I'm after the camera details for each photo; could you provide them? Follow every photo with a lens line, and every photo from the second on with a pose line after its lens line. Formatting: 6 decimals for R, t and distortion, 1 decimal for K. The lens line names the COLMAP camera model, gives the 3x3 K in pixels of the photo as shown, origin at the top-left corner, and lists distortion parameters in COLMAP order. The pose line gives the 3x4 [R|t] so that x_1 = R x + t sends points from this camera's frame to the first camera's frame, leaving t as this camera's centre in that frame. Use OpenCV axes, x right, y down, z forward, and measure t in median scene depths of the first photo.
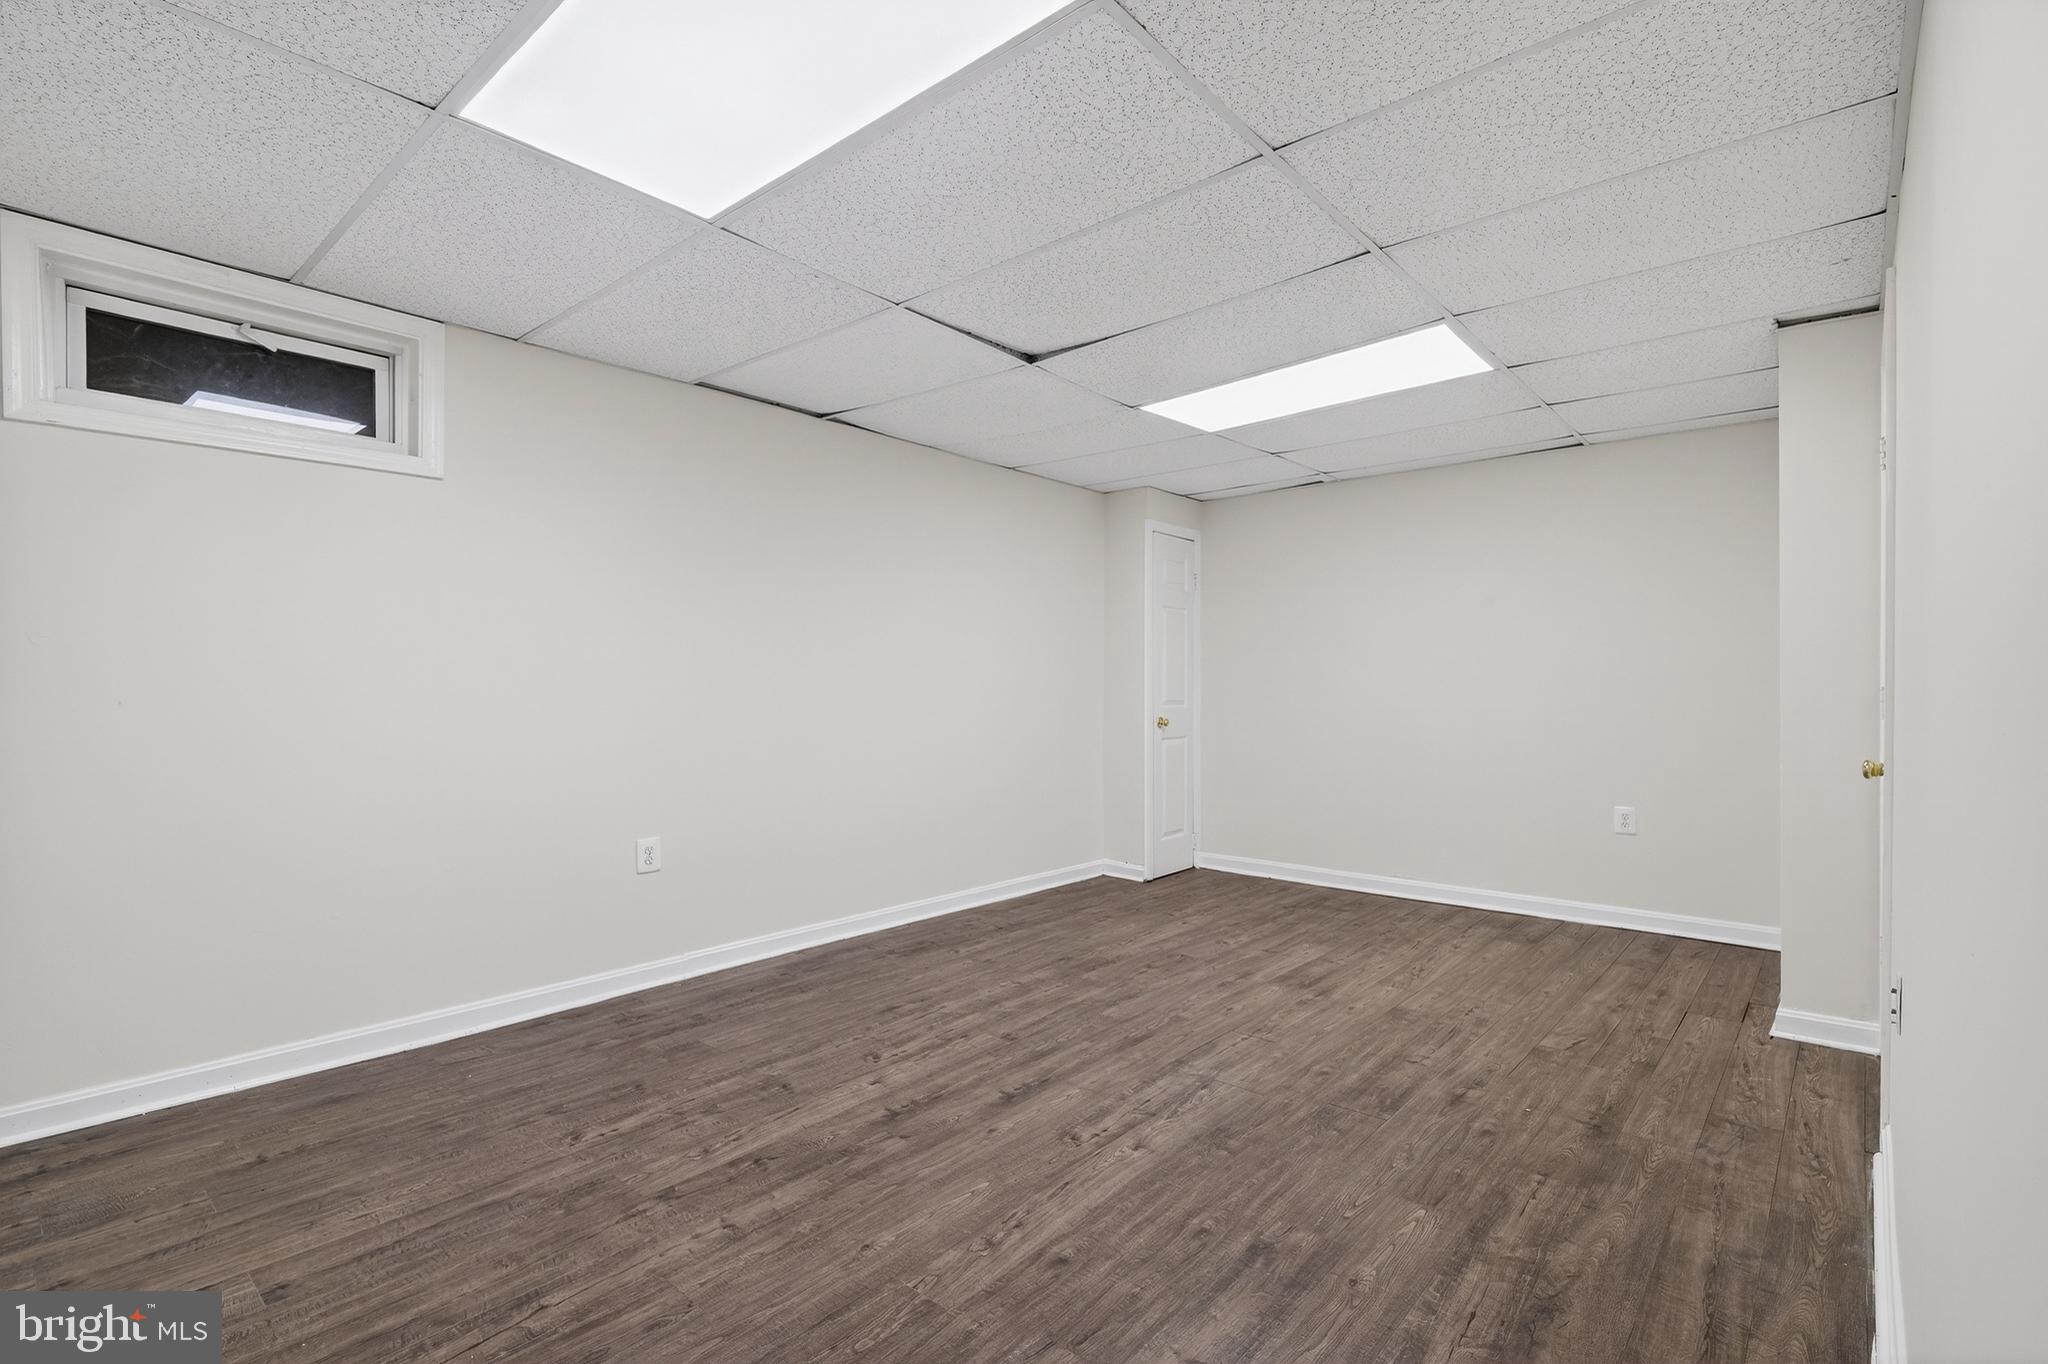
lens RADIAL K [[943.8, 0, 1037.6], [0, 943.8, 671.6], [0, 0, 1]] dist [-0.001120, -0.005909]
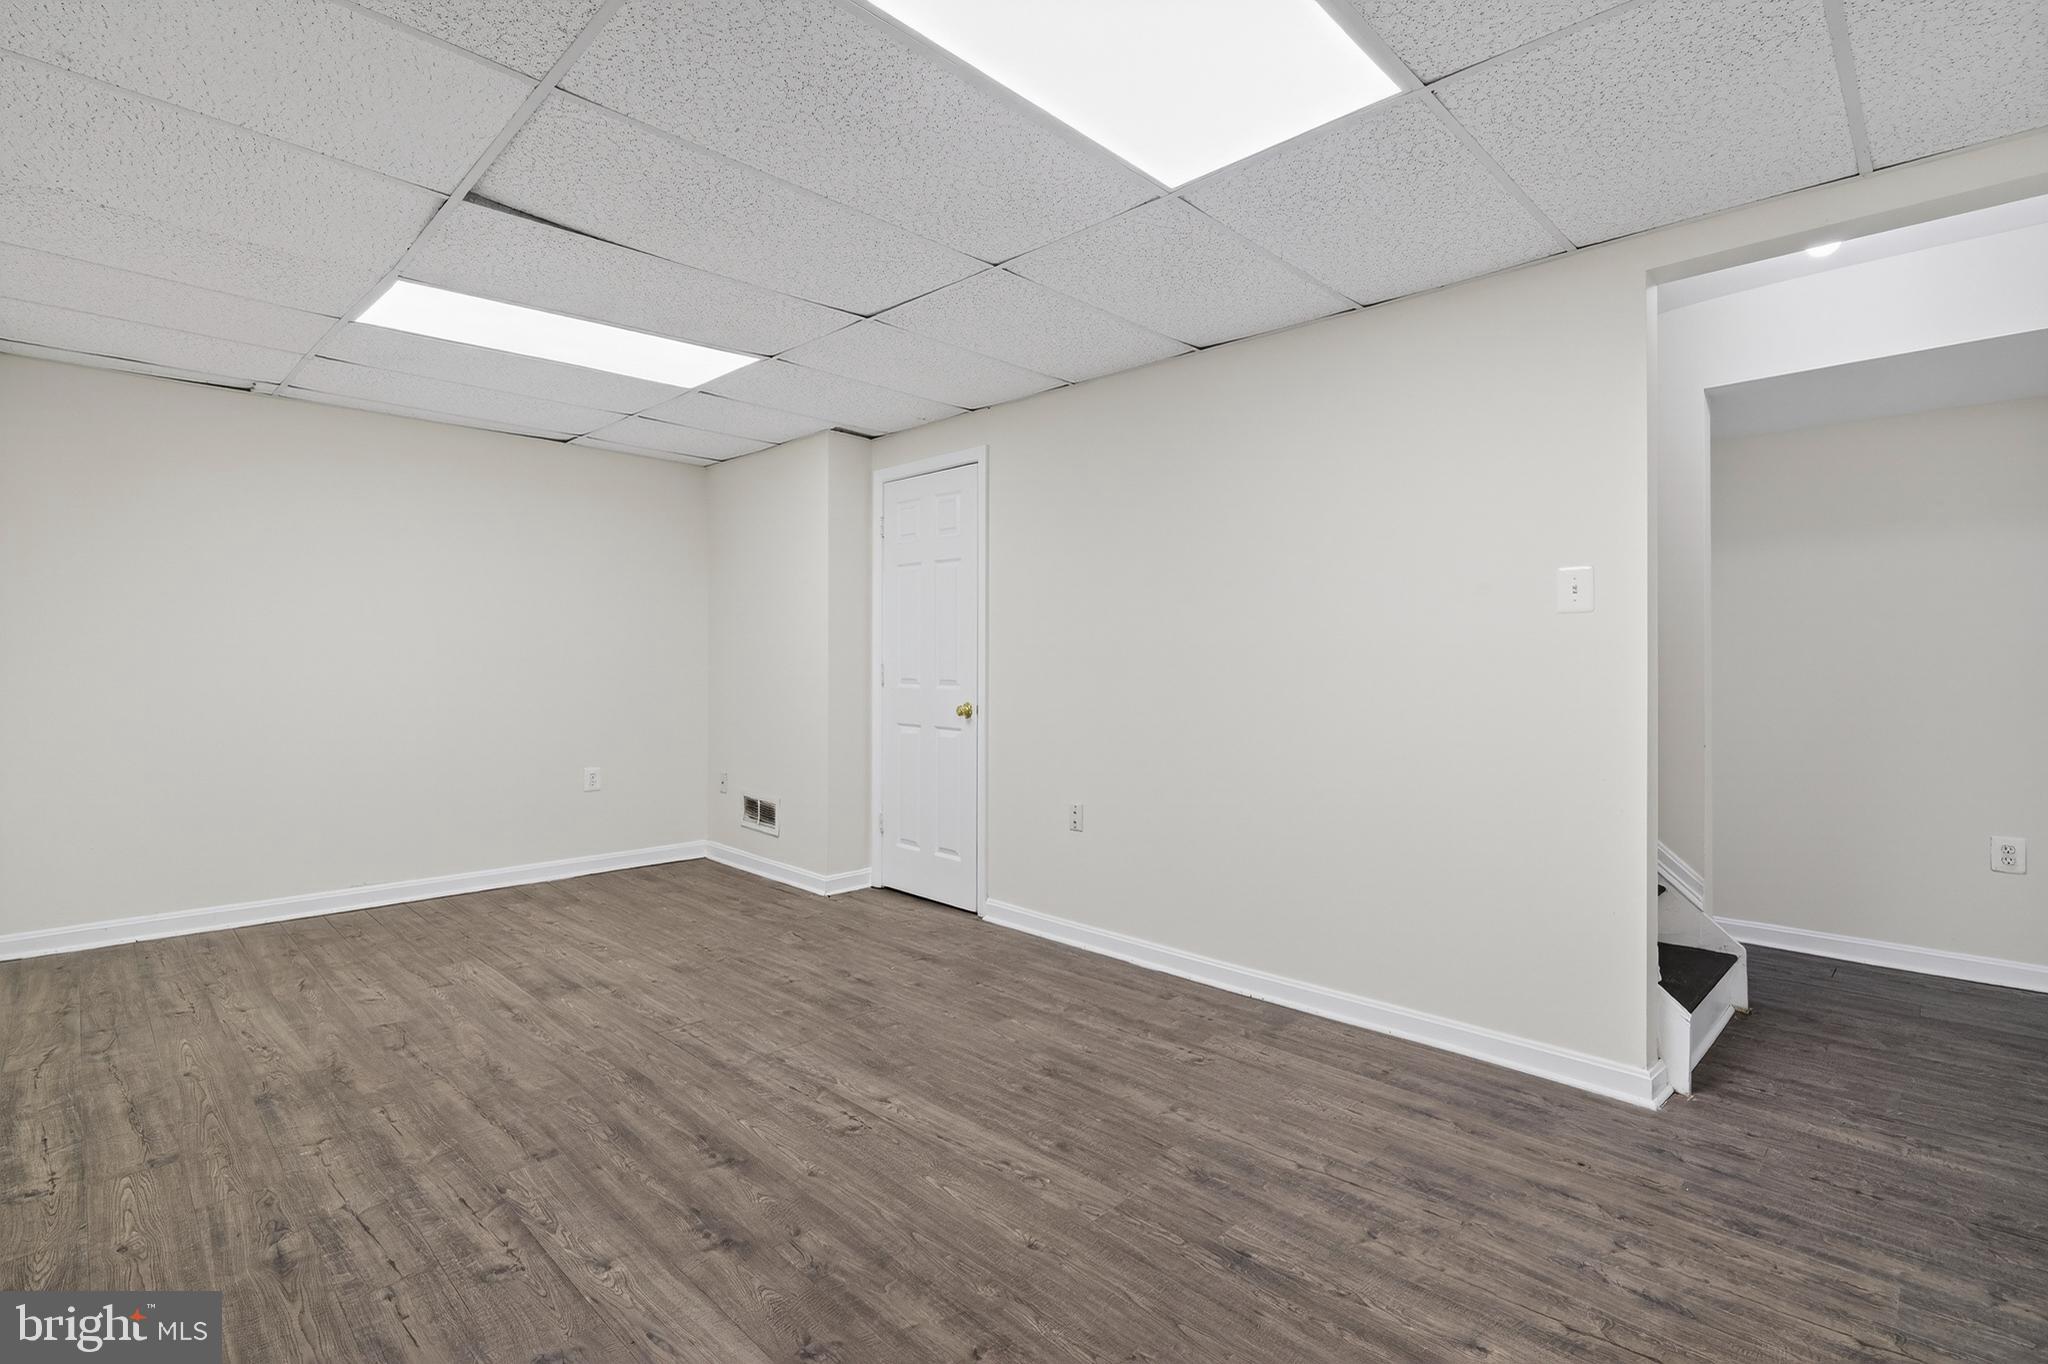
lens RADIAL K [[943.8, 0, 1037.6], [0, 943.8, 671.6], [0, 0, 1]] dist [-0.001120, -0.005909]
pose [[0.062835, -0.008650, 0.997986, -0.763292], [-0.023876, 0.999663, 0.010167, 0.006420], [-0.997738, -0.024466, 0.062608, 0.632033]]
